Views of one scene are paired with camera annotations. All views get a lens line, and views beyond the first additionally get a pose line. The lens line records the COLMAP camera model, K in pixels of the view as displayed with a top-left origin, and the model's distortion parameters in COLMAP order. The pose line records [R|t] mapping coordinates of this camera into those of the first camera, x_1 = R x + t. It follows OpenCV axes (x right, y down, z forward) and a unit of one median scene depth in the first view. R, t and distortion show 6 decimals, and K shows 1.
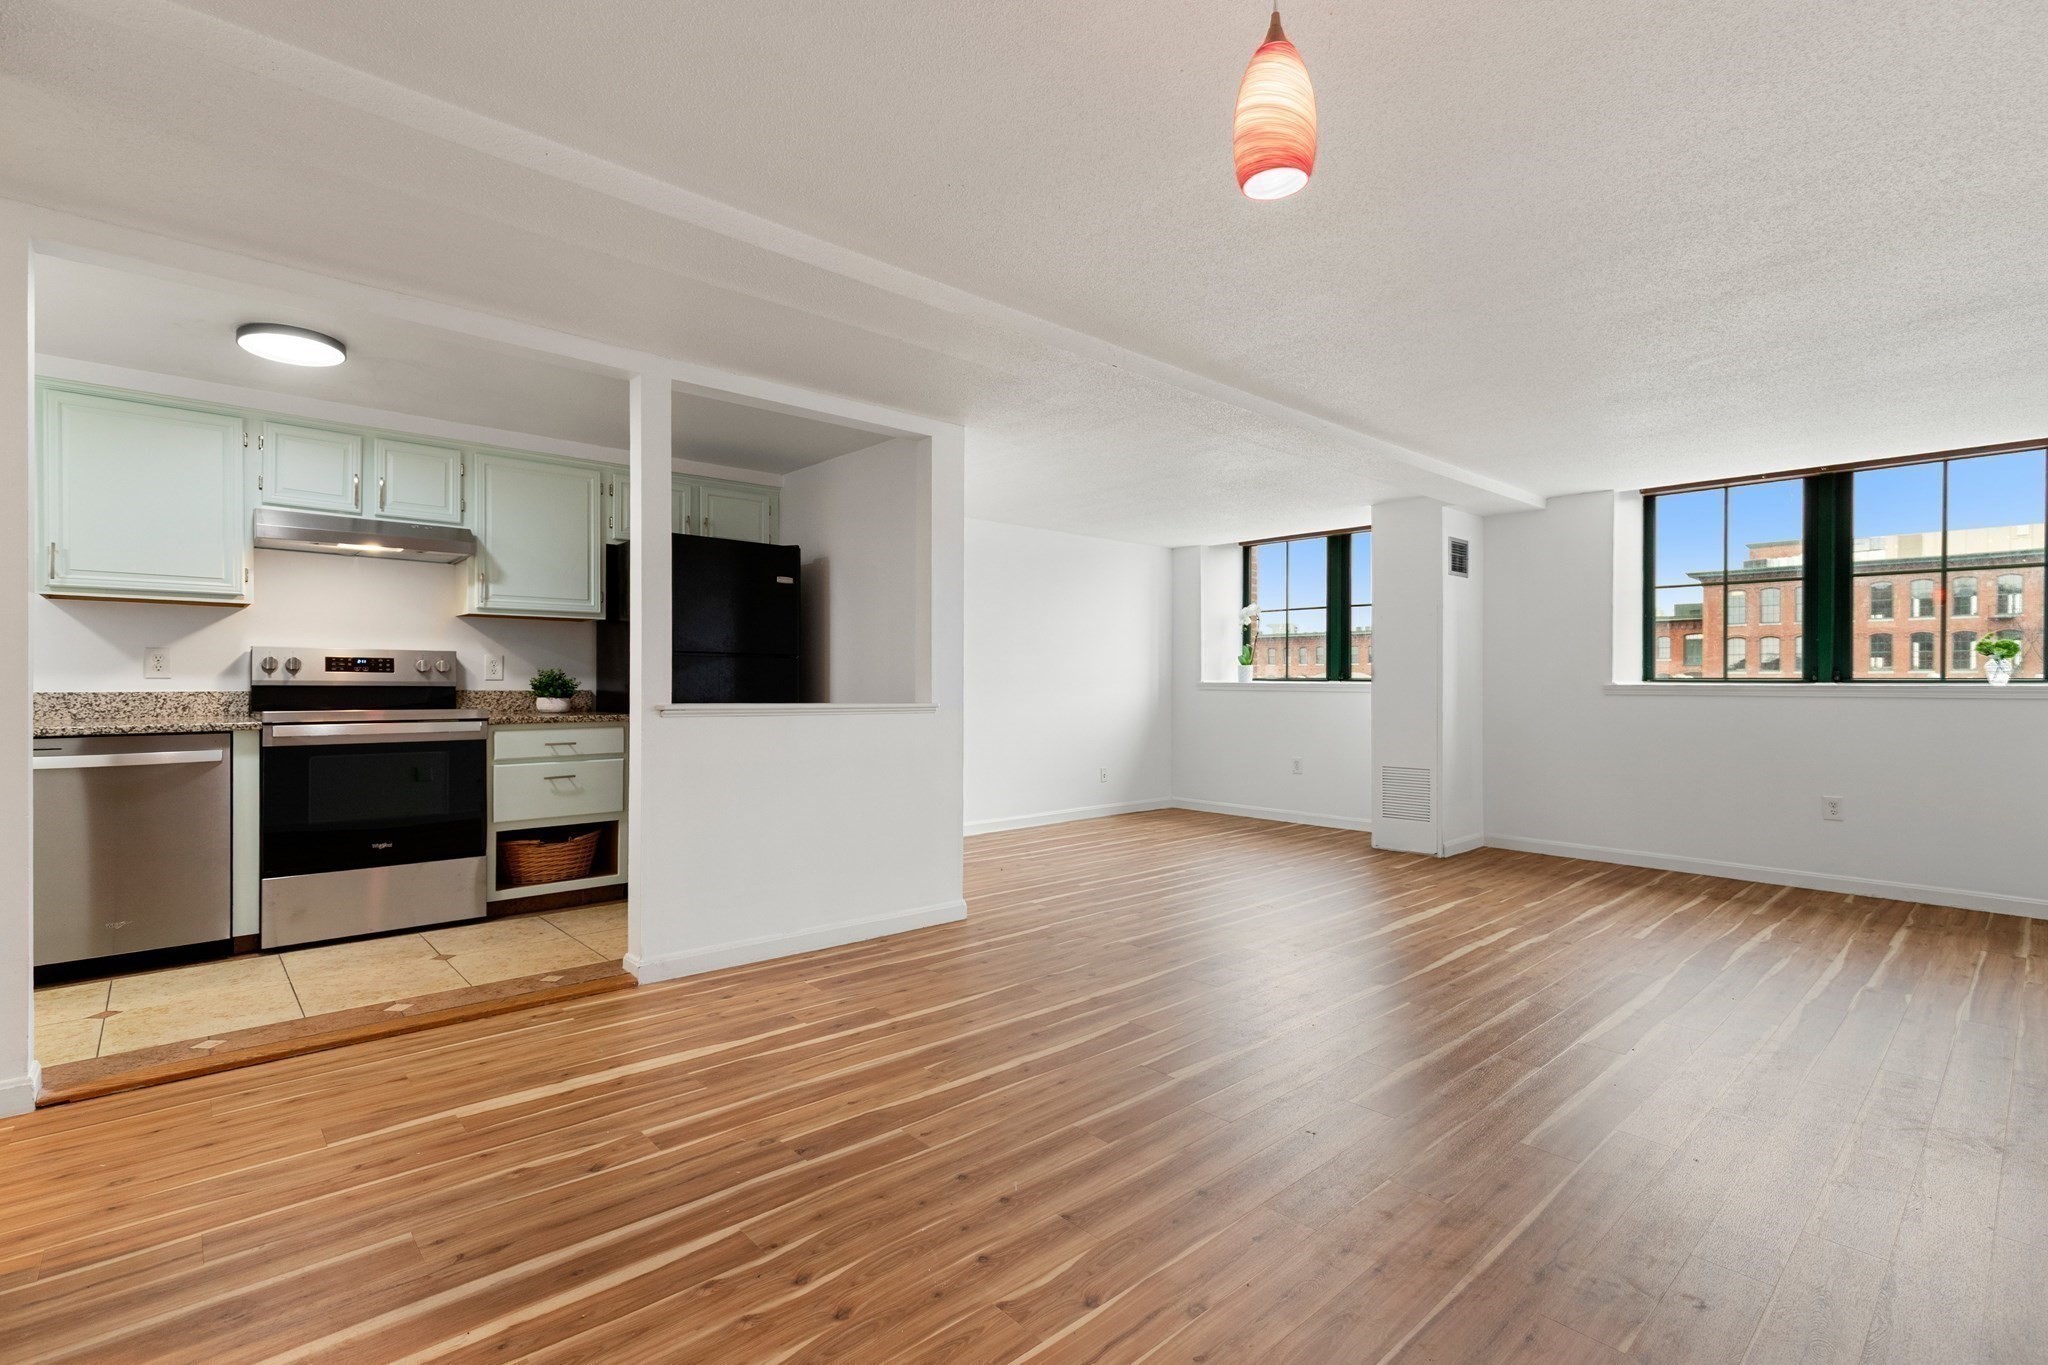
lens RADIAL K [[931.3, 0, 1002.6], [0, 931.3, 685.2], [0, 0, 1]] dist [0.000443, 0.000461]
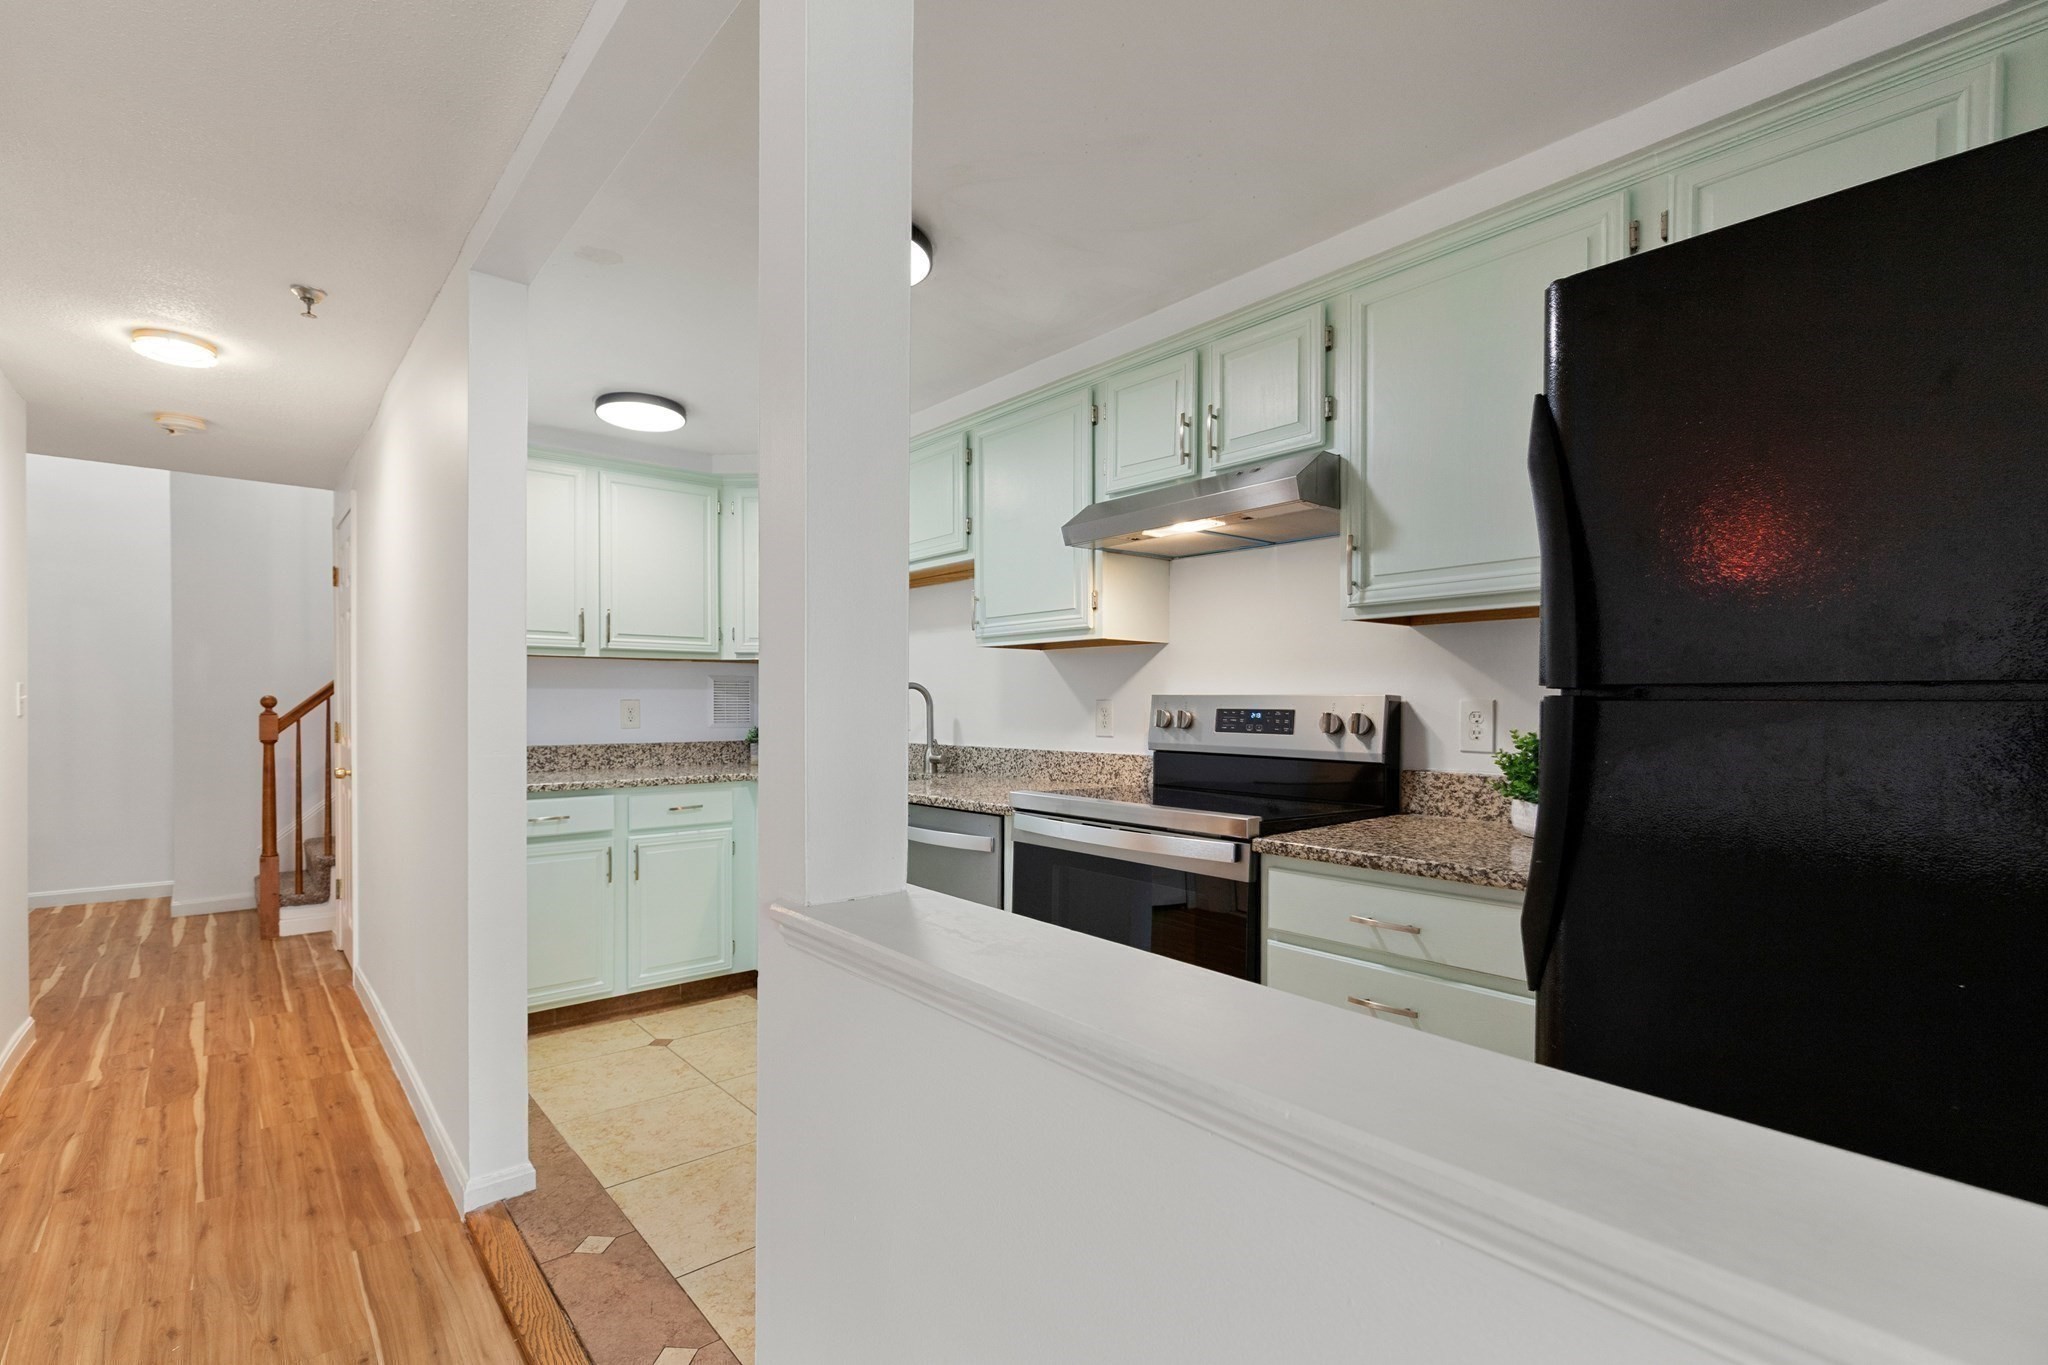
lens RADIAL K [[931.3, 0, 1026.4], [0, 931.3, 710.1], [0, 0, 1]] dist [0.000443, 0.000461]
pose [[-0.012011, 0.002531, -0.999925, -0.084802], [-0.004910, 0.999985, 0.002590, -0.036310], [0.999916, 0.004940, -0.011999, 1.039267]]
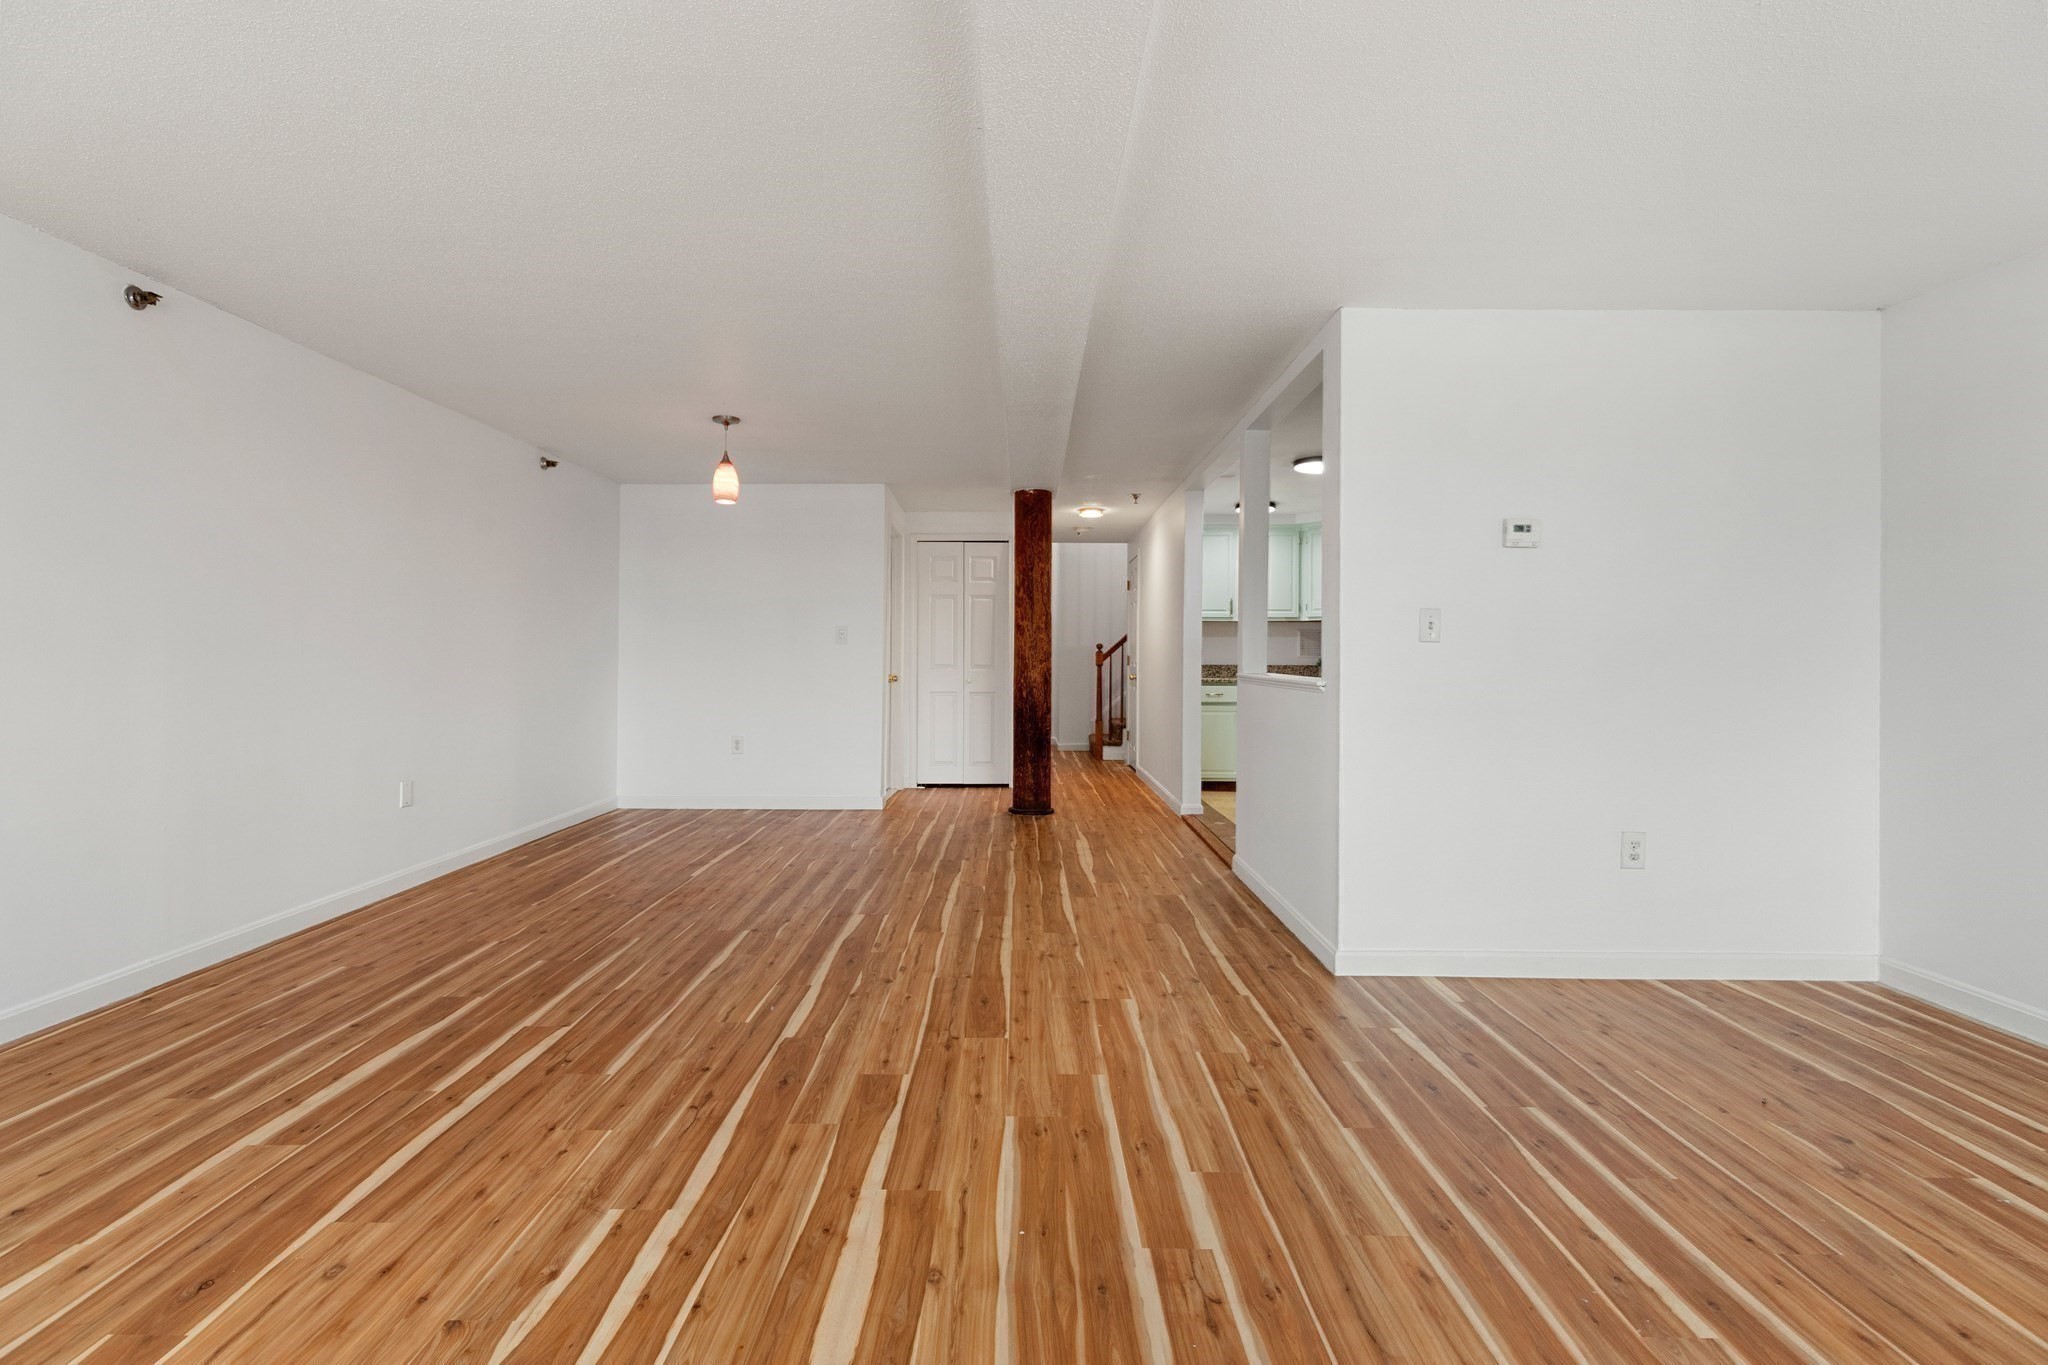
lens RADIAL K [[931.3, 0, 1023.5], [0, 931.3, 653.6], [0, 0, 1]] dist [0.000443, 0.000461]
pose [[-0.661048, -0.011771, -0.750251, 0.837797], [-0.009763, 0.999927, -0.007086, 0.005193], [0.750280, 0.002640, -0.661115, 1.608649]]
